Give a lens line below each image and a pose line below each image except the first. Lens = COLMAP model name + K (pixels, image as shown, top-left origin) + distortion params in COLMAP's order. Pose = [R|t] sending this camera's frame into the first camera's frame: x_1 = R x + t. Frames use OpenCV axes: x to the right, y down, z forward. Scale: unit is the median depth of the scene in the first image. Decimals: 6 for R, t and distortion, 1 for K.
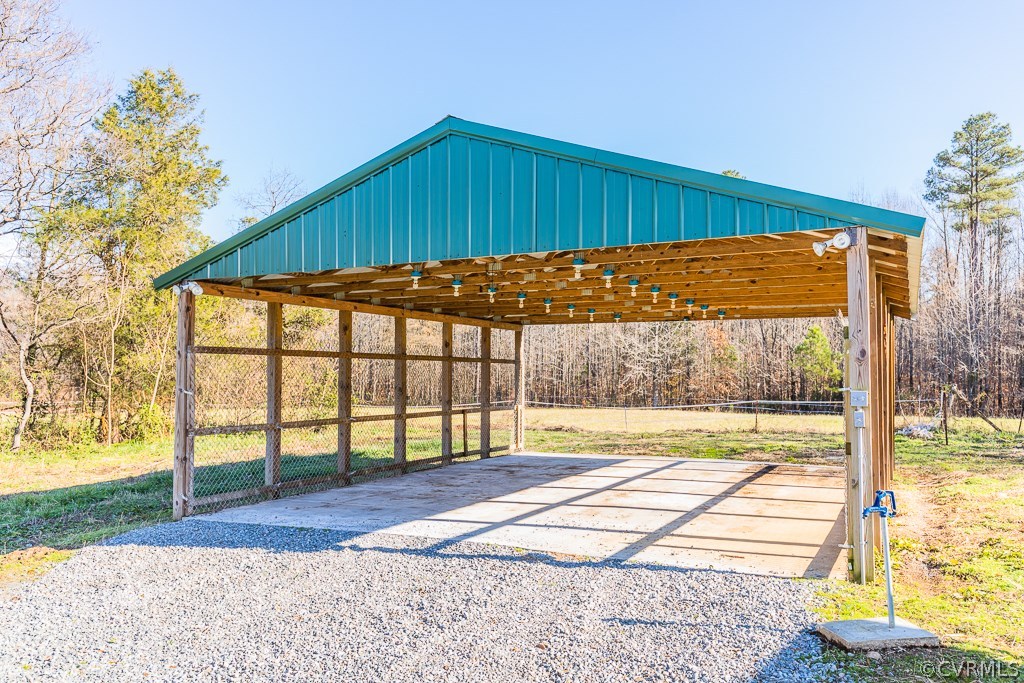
lens RADIAL K [[826.3, 0, 511.8], [0, 826.3, 343.5], [0, 0, 1]] dist [-0.001787, 0.002028]
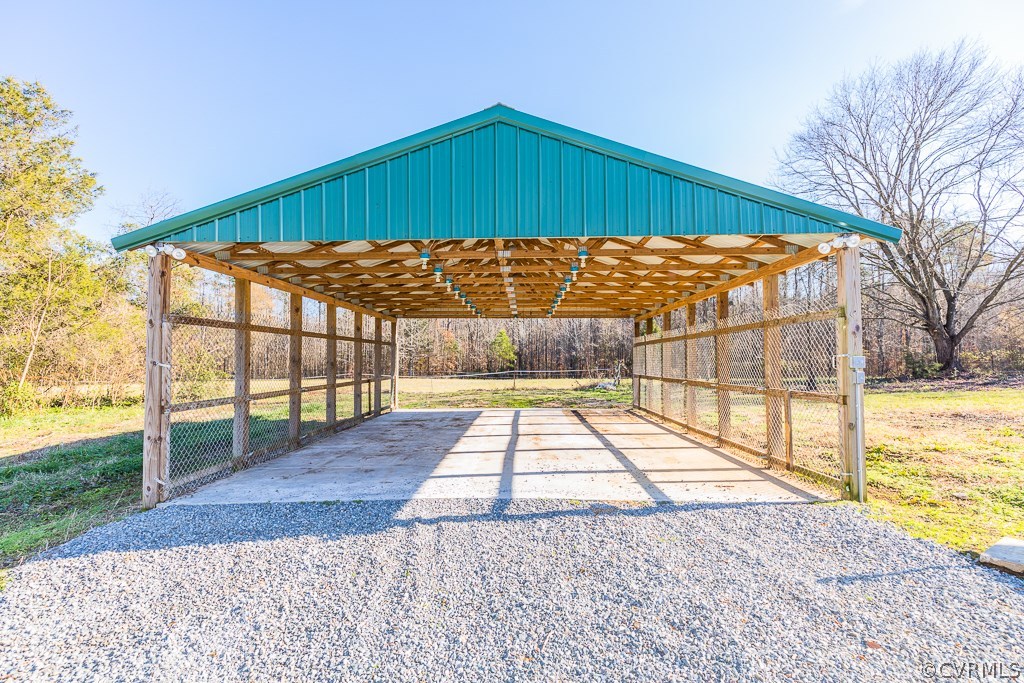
lens RADIAL K [[468.9, 0, 514.6], [0, 468.9, 344.4], [0, 0, 1]] dist [0.005078, 0.000434]
pose [[0.902818, 0.011173, 0.429878, -0.190727], [-0.014405, 0.999887, 0.004265, 0.020392], [-0.429782, -0.010043, 0.902877, 0.262825]]
